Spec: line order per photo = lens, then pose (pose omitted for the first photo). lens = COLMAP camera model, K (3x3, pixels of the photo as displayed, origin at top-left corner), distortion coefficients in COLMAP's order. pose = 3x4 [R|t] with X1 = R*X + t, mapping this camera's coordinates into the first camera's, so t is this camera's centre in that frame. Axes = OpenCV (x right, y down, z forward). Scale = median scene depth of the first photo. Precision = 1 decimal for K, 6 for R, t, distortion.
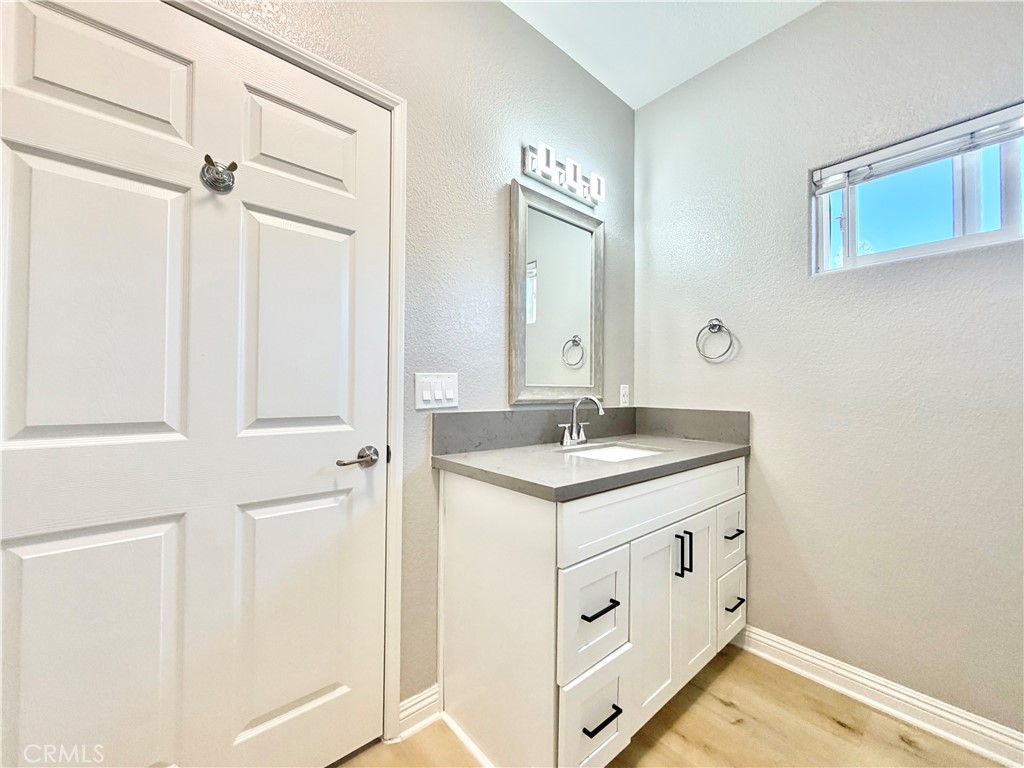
lens RADIAL K [[409.9, 0, 508.2], [0, 409.9, 384.7], [0, 0, 1]] dist [-0.000732, -0.000120]
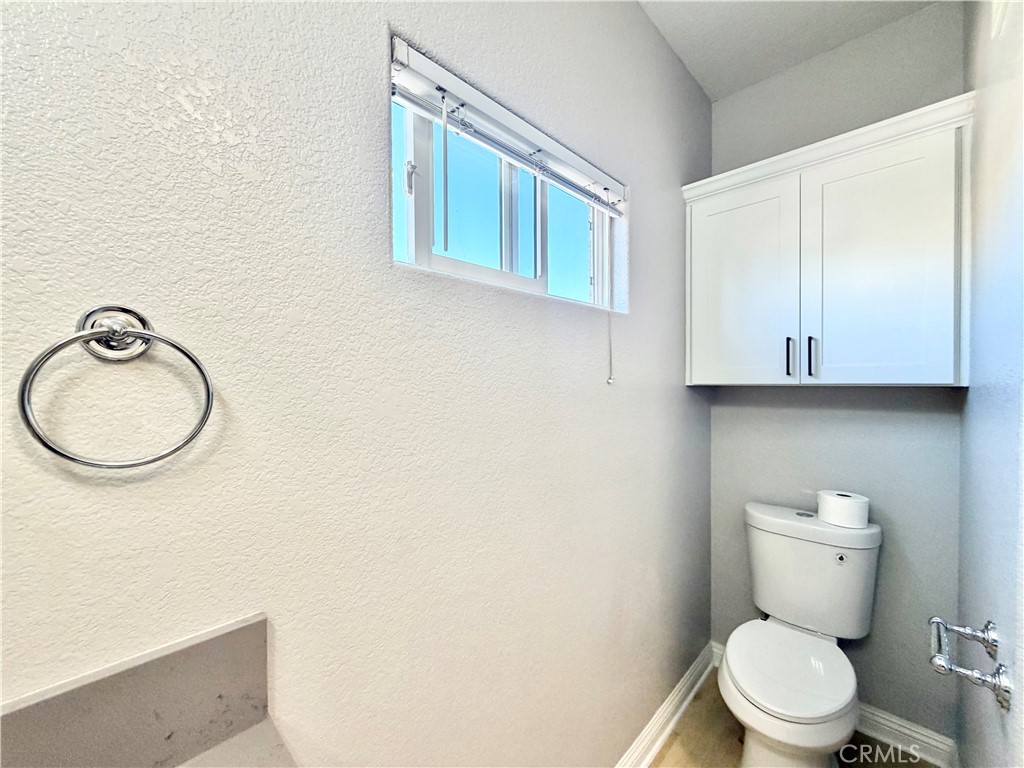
lens RADIAL K [[409.9, 0, 508.2], [0, 409.9, 384.7], [0, 0, 1]] dist [-0.000732, -0.000120]
pose [[-0.079897, -0.018893, 0.996624, 0.272879], [-0.009687, 0.999788, 0.018176, -0.140092], [-0.996756, -0.008202, -0.080063, 0.914902]]
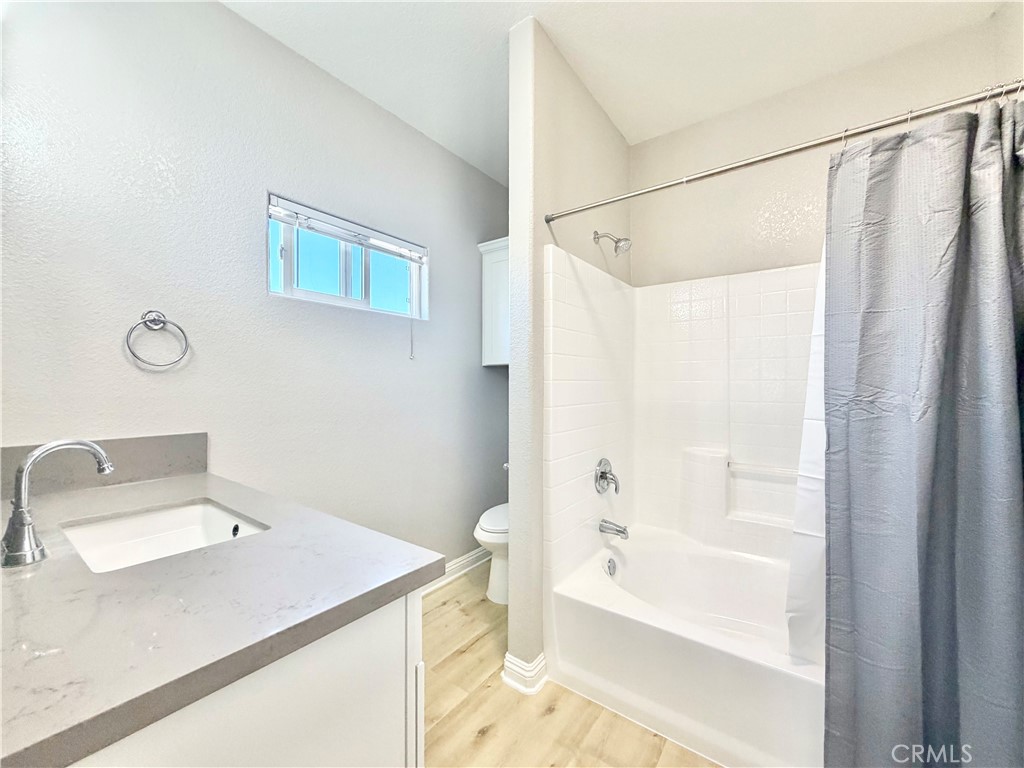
lens RADIAL K [[409.9, 0, 508.2], [0, 409.9, 384.7], [0, 0, 1]] dist [-0.000732, -0.000120]
pose [[-0.211238, -0.000060, 0.977435, -0.406325], [-0.014367, 0.999892, -0.003044, -0.041523], [-0.977329, -0.014686, -0.211216, 0.627325]]
